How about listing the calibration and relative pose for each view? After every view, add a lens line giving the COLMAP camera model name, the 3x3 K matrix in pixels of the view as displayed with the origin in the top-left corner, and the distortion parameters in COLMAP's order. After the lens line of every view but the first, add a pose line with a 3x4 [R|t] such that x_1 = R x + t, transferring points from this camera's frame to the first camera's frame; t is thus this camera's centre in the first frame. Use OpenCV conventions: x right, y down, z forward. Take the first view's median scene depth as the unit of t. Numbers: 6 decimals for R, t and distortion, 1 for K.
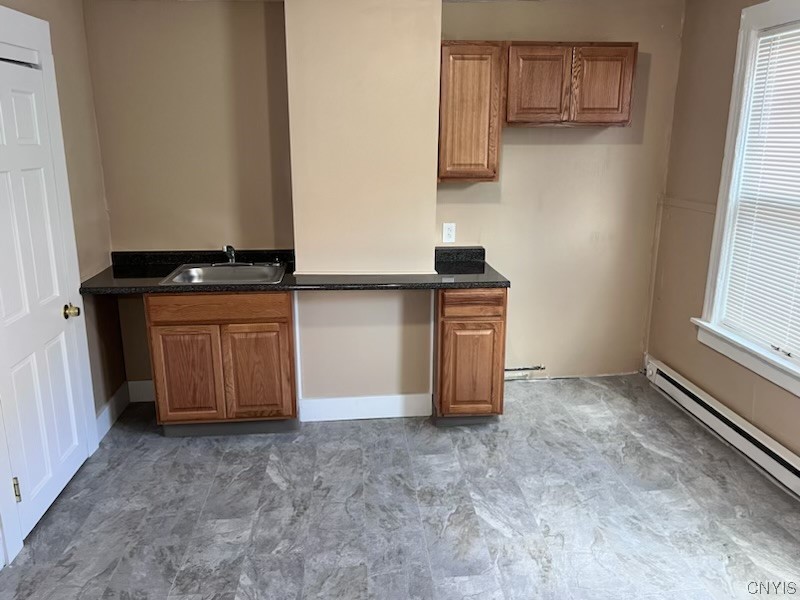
lens RADIAL K [[654.9, 0, 401.7], [0, 654.9, 321.0], [0, 0, 1]] dist [0.001028, -0.016285]
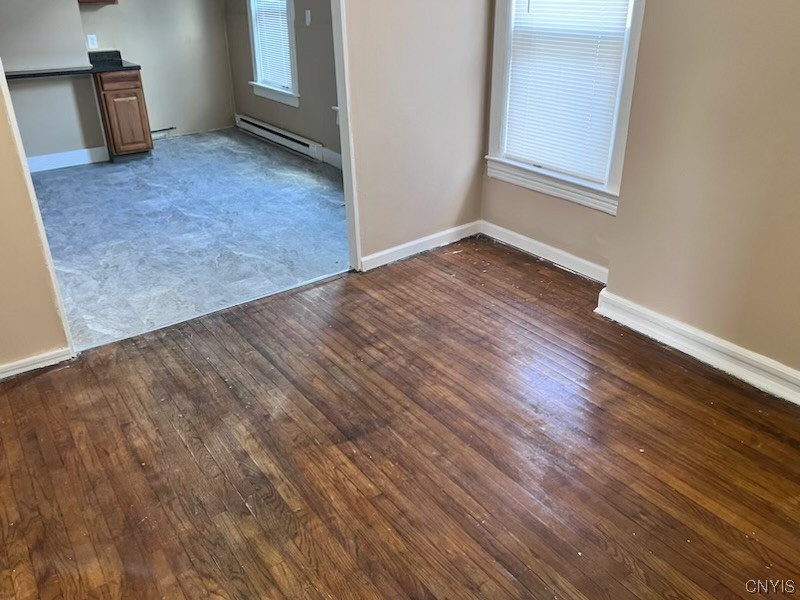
lens RADIAL K [[654.9, 0, 401.7], [0, 654.9, 321.0], [0, 0, 1]] dist [0.001028, -0.016285]
pose [[0.863988, -0.232838, 0.446444, -0.157644], [0.133713, 0.960921, 0.242388, 0.250865], [-0.485434, -0.149725, 0.861357, -0.873735]]
